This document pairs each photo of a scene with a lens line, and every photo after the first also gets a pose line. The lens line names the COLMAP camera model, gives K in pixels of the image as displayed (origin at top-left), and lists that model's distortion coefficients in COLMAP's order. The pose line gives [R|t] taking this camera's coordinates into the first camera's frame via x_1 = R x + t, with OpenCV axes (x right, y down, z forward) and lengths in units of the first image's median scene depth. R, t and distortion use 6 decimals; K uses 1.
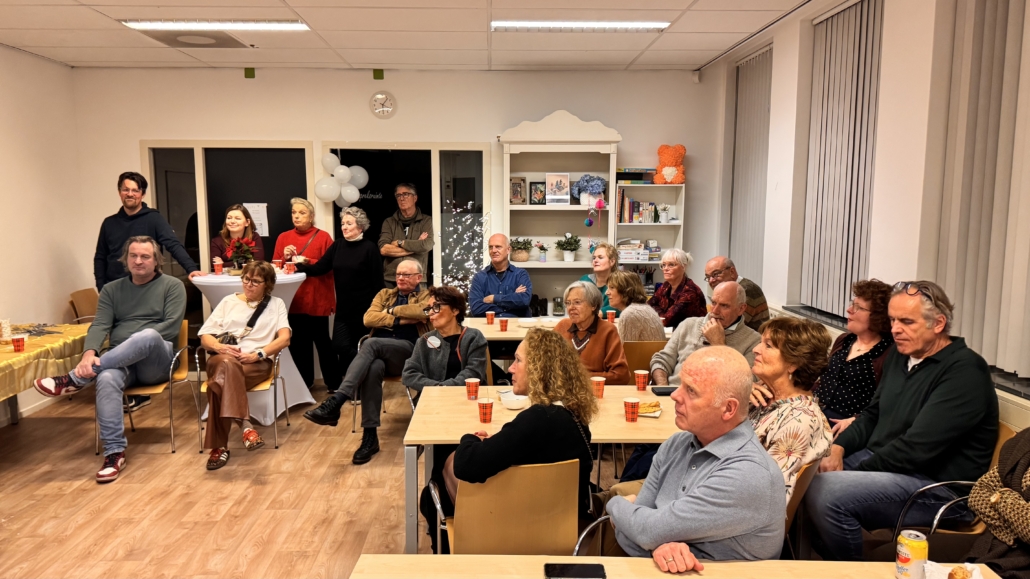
lens RADIAL K [[739.0, 0, 511.1], [0, 739.0, 283.0], [0, 0, 1]] dist [0.093129, -0.072572]
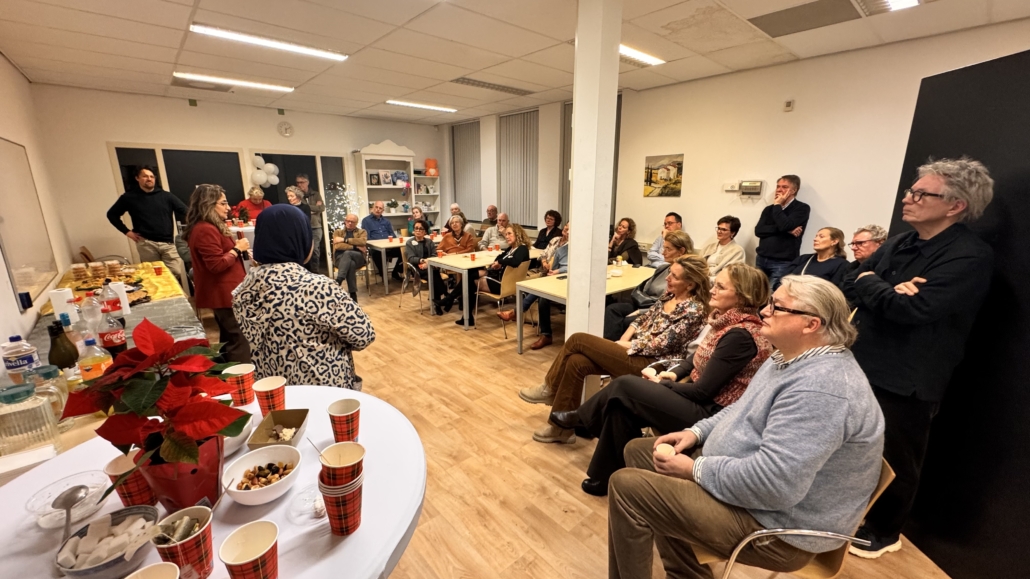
lens RADIAL K [[421.6, 0, 518.3], [0, 421.6, 289.5], [0, 0, 1]] dist [0.003485, -0.000314]
pose [[0.758716, -0.156124, 0.632436, -0.461908], [0.078498, 0.985693, 0.149158, 0.036172], [-0.646675, -0.063524, 0.760116, -0.173469]]
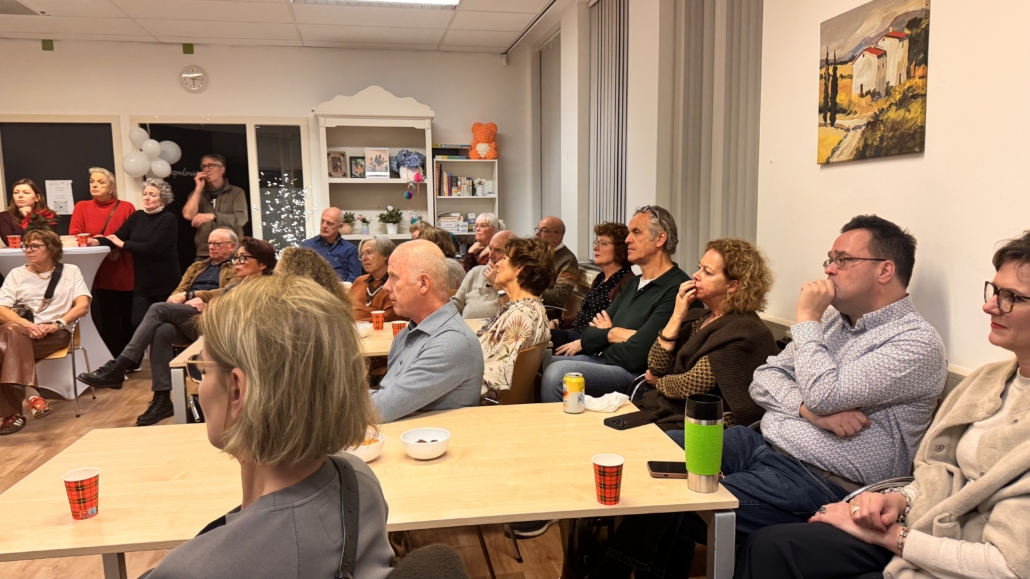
lens RADIAL K [[739.0, 0, 515.9], [0, 739.0, 296.7], [0, 0, 1]] dist [0.093129, -0.072572]
pose [[0.986982, -0.034463, 0.157094, 0.085340], [0.034697, 0.999397, 0.001256, 0.065523], [-0.157042, 0.004211, 0.987583, -0.060931]]
